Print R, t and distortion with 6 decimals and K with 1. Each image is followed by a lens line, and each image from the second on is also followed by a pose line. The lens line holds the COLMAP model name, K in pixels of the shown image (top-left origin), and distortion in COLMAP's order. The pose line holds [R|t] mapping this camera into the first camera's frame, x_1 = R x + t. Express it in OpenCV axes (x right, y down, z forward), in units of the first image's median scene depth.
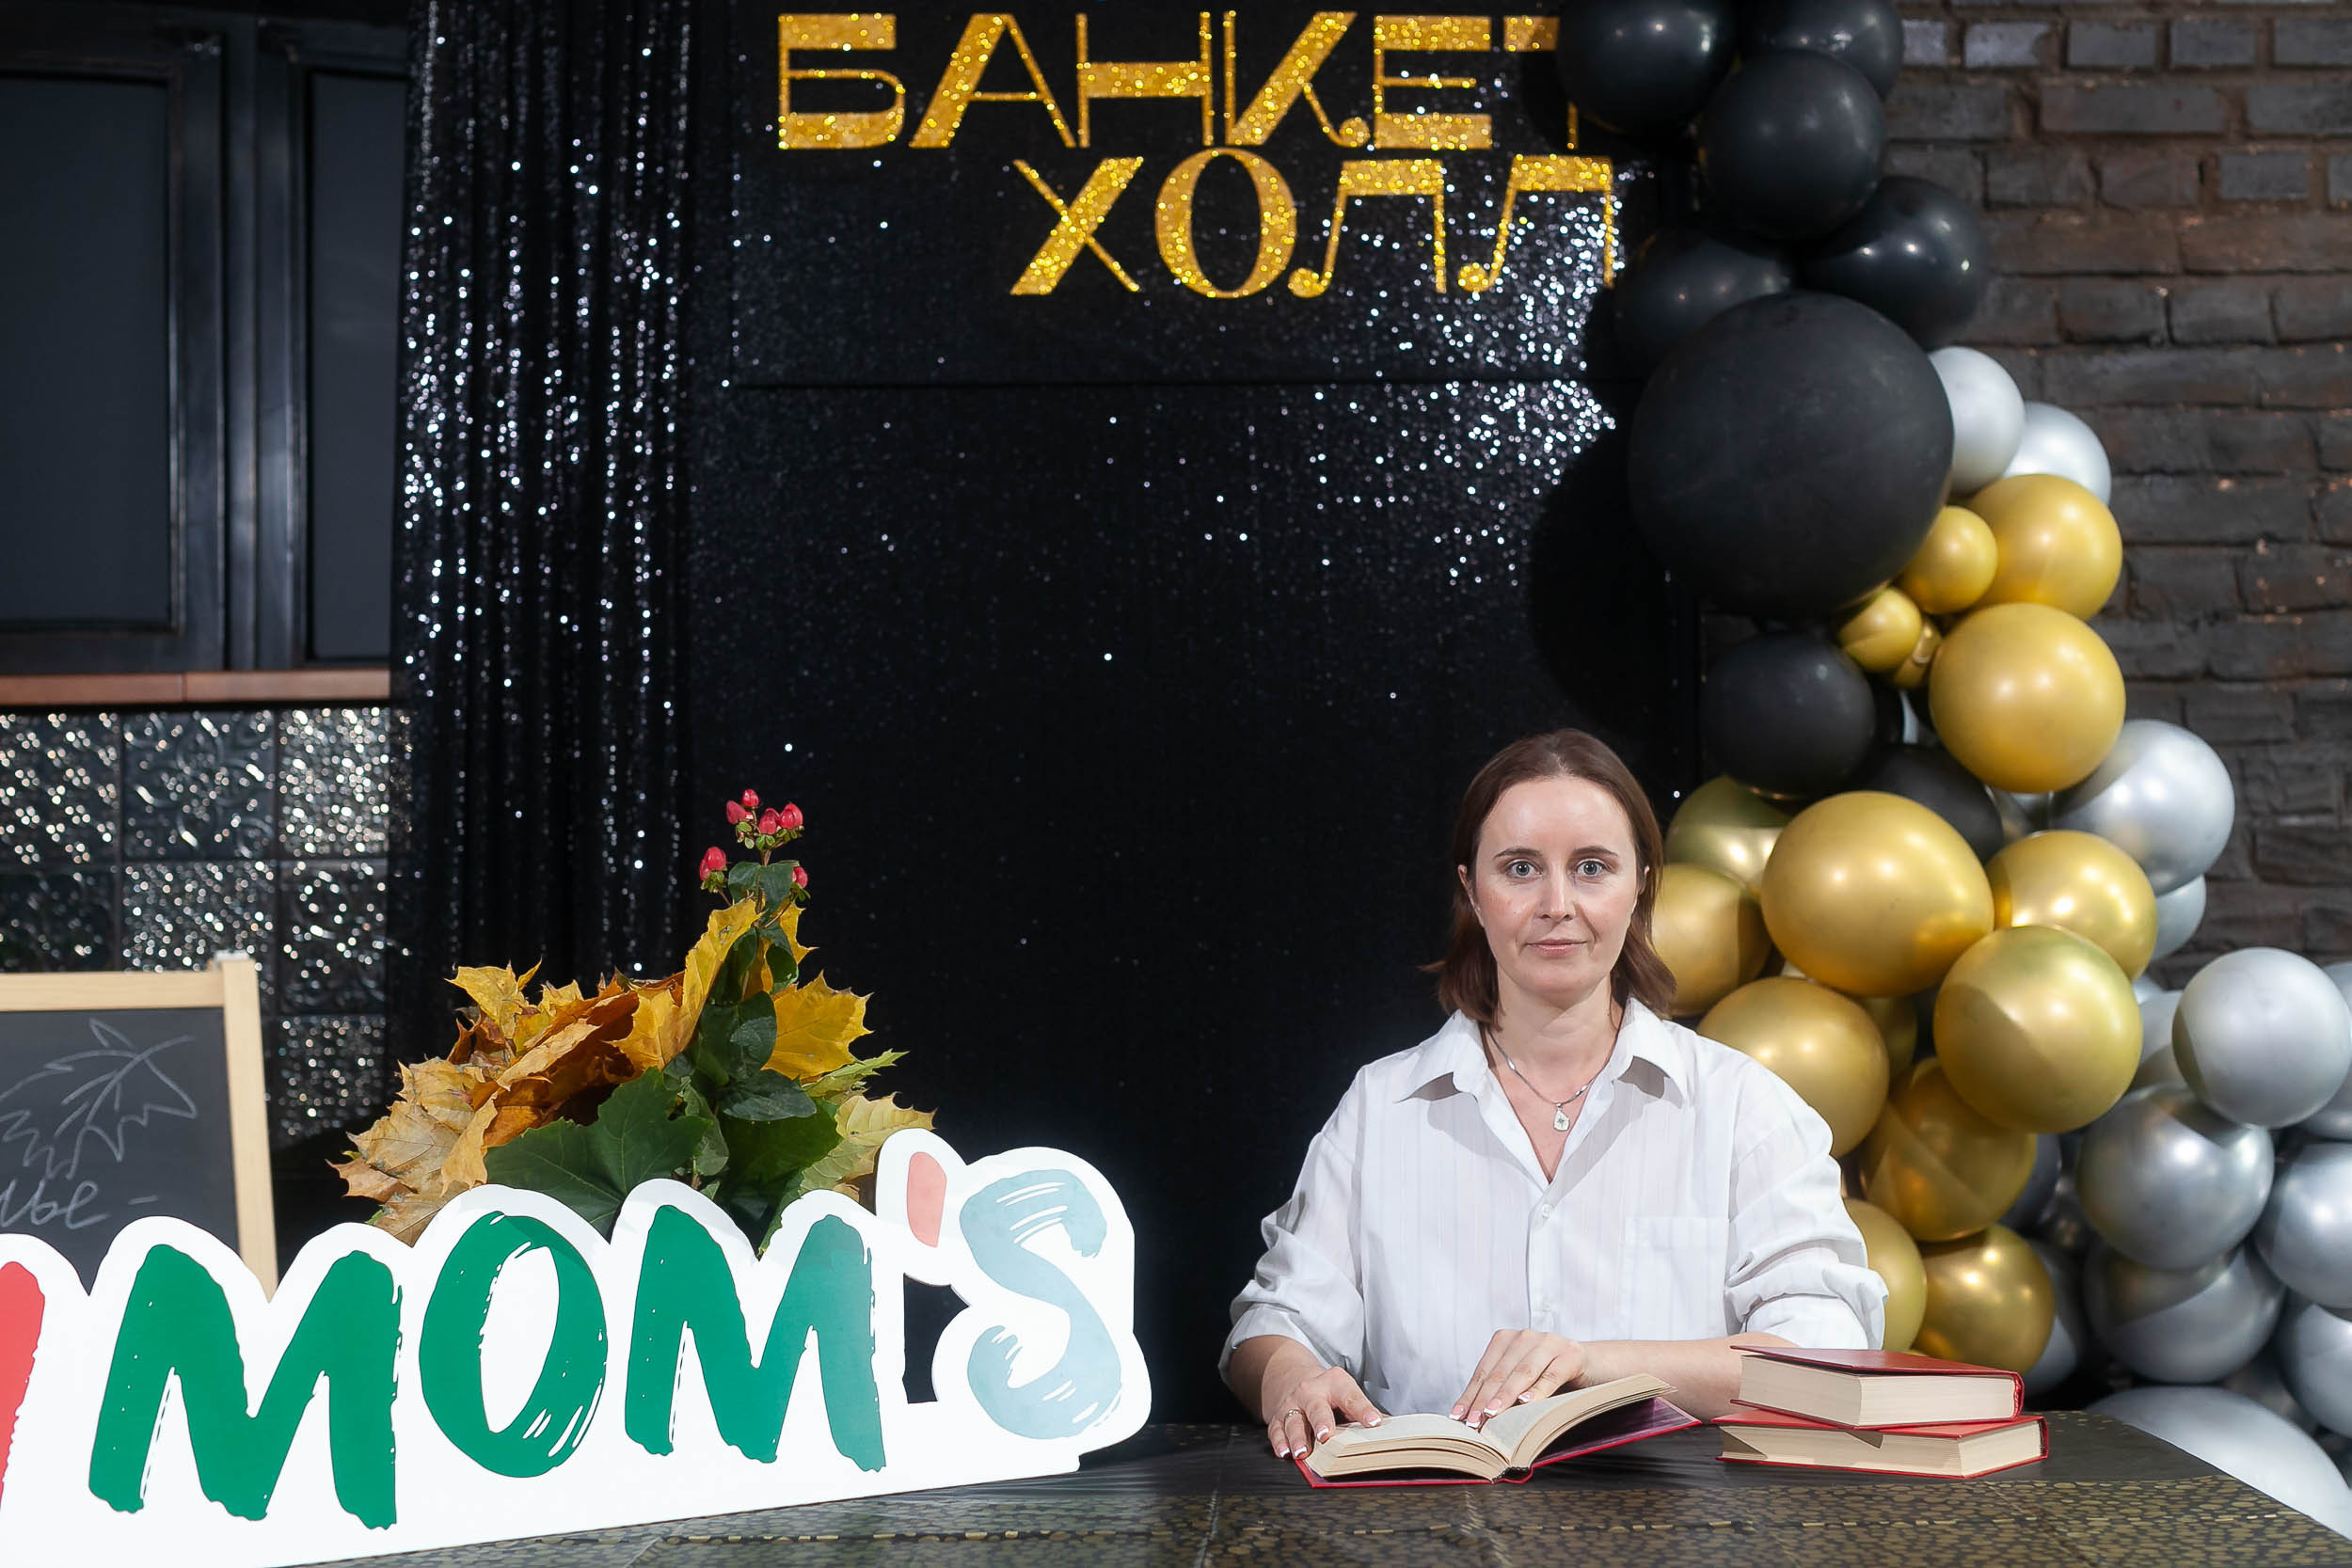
lens RADIAL K [[3398.4, 0, 1176.1], [0, 3398.4, 782.4], [0, 0, 1]] dist [0.020350, -0.018206]
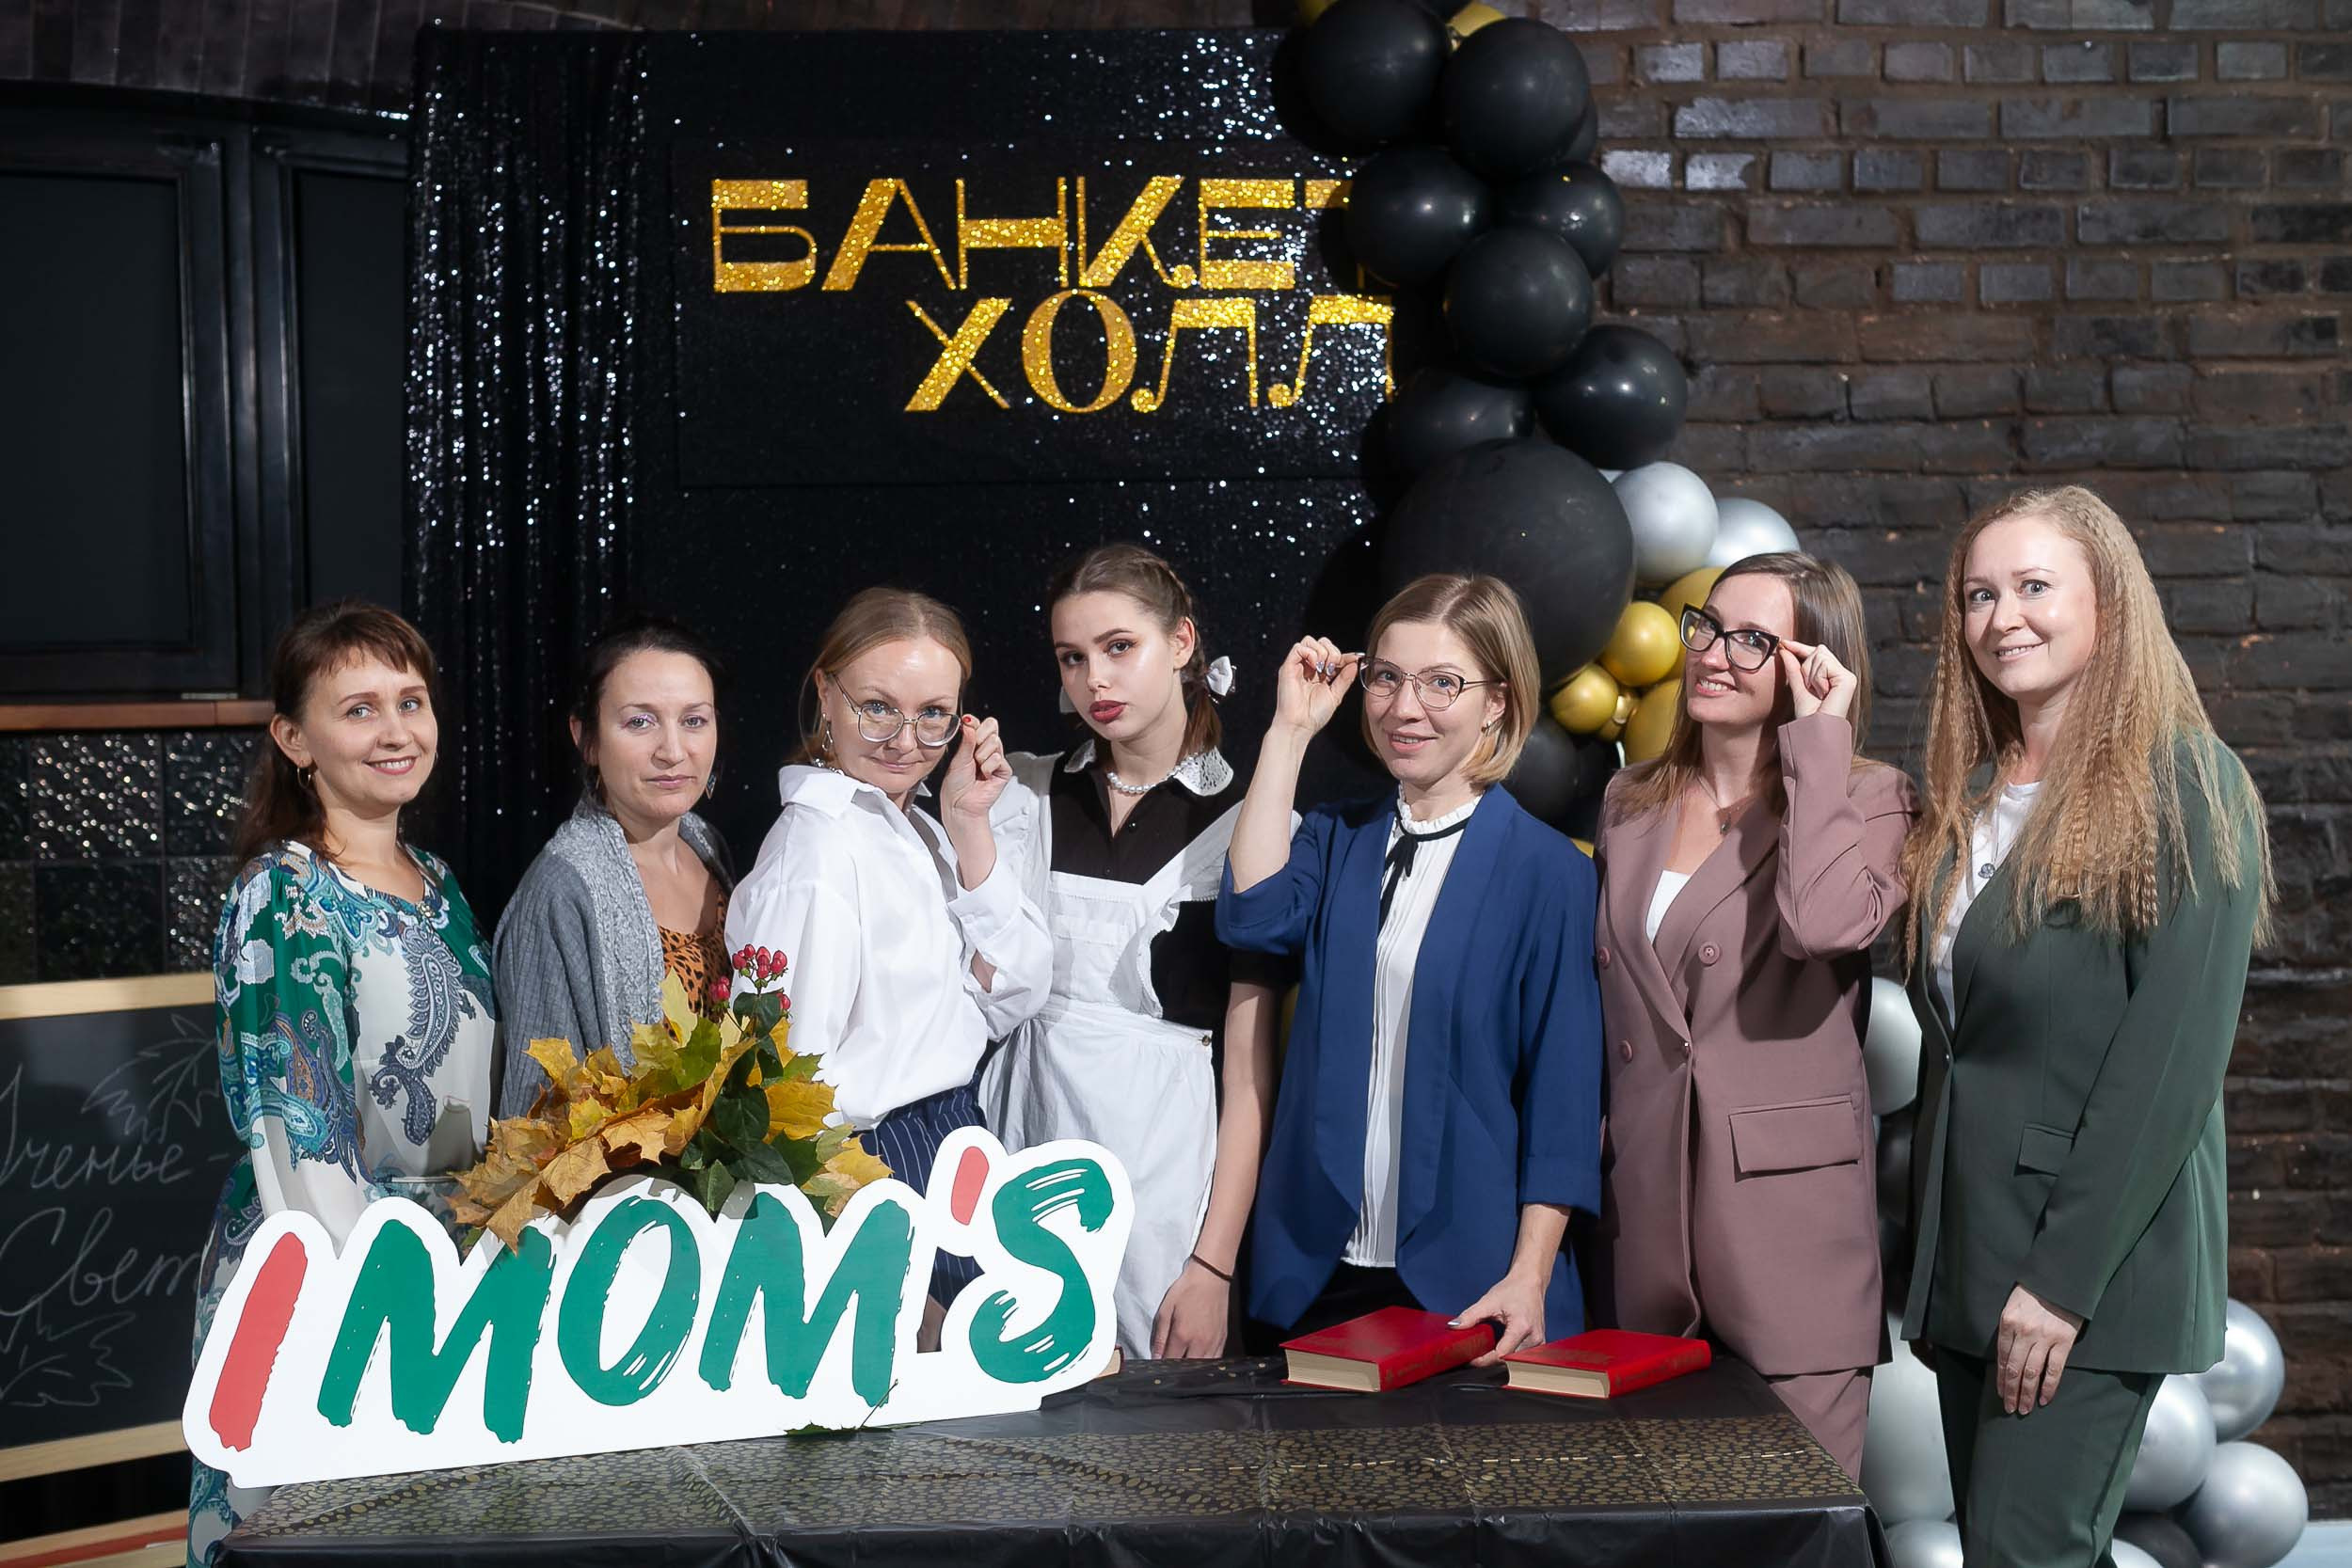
lens RADIAL K [[3381.7, 0, 1177.1], [0, 3381.7, 782.6], [0, 0, 1]] dist [0.032774, -0.062743]
pose [[0.998882, -0.006514, 0.046828, -0.007510], [0.002922, 0.997075, 0.076369, -0.093619], [-0.047189, -0.076147, 0.995979, -0.212862]]
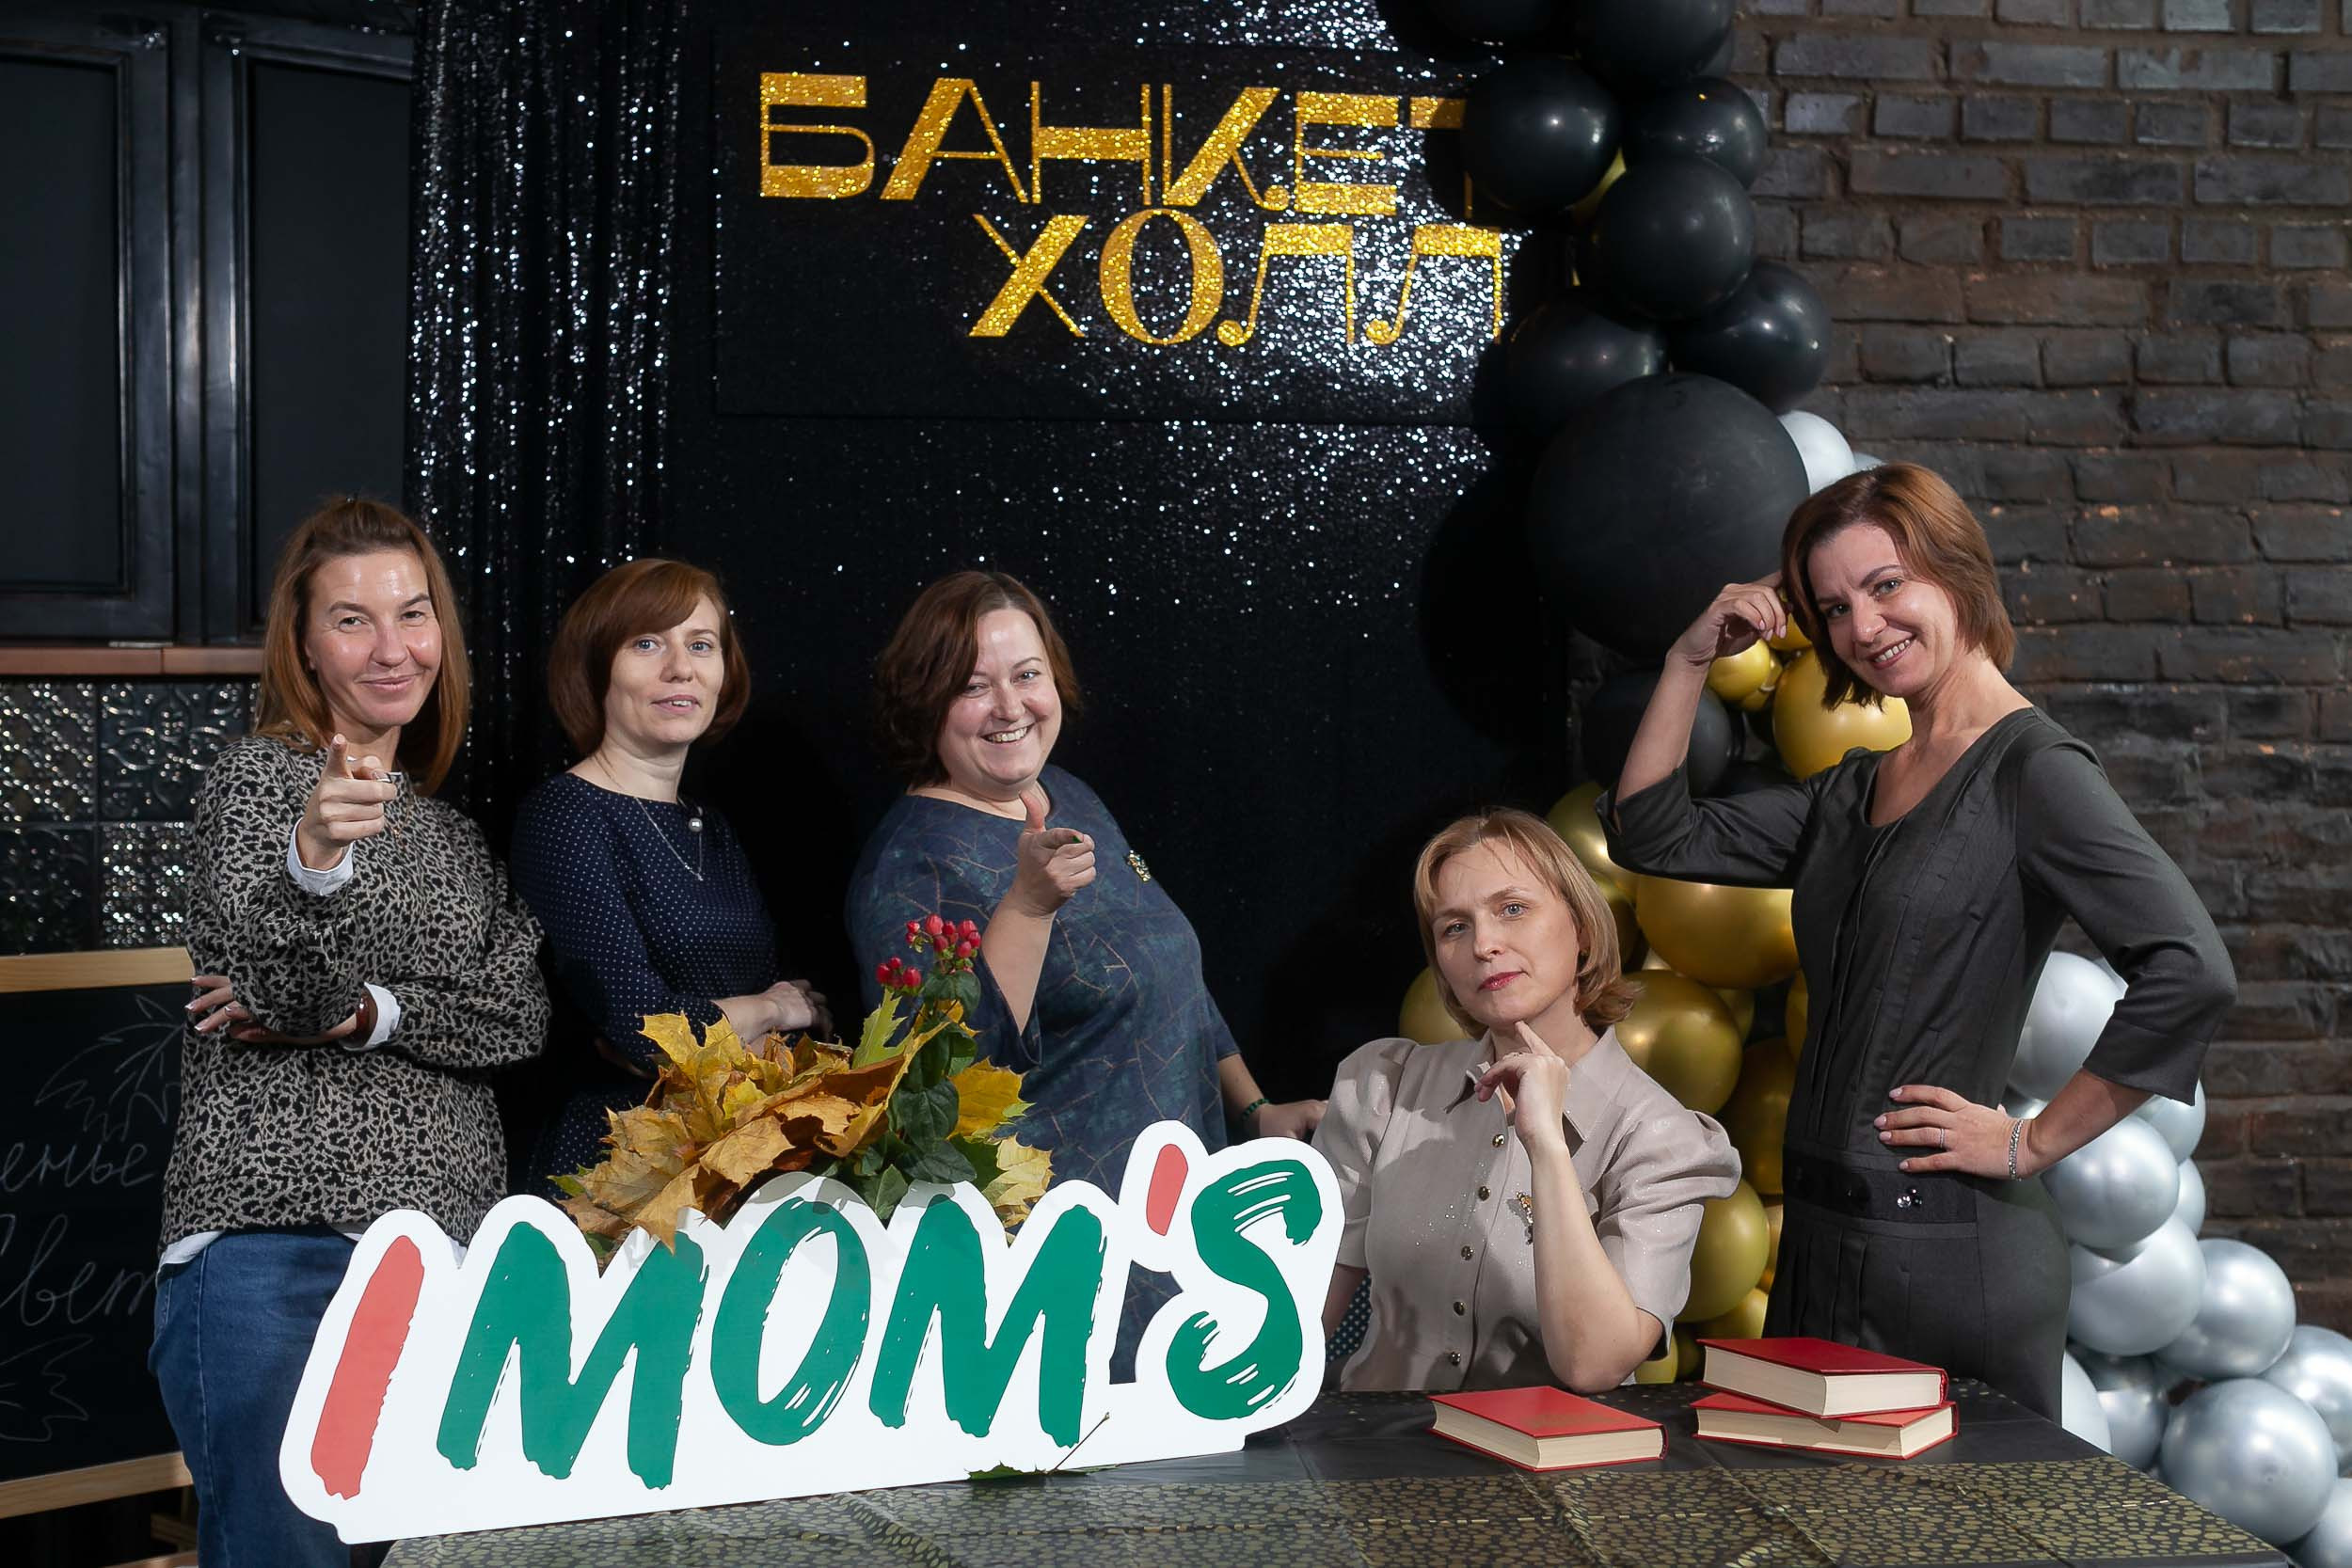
lens RADIAL K [[3386.1, 0, 1178.1], [0, 3386.1, 784.0], [0, 0, 1]] dist [0.032189, -0.061981]
pose [[0.991844, 0.012099, 0.126883, -0.108681], [-0.020658, 0.997582, 0.066354, -0.066356], [-0.125773, -0.068434, 0.989696, -0.099939]]
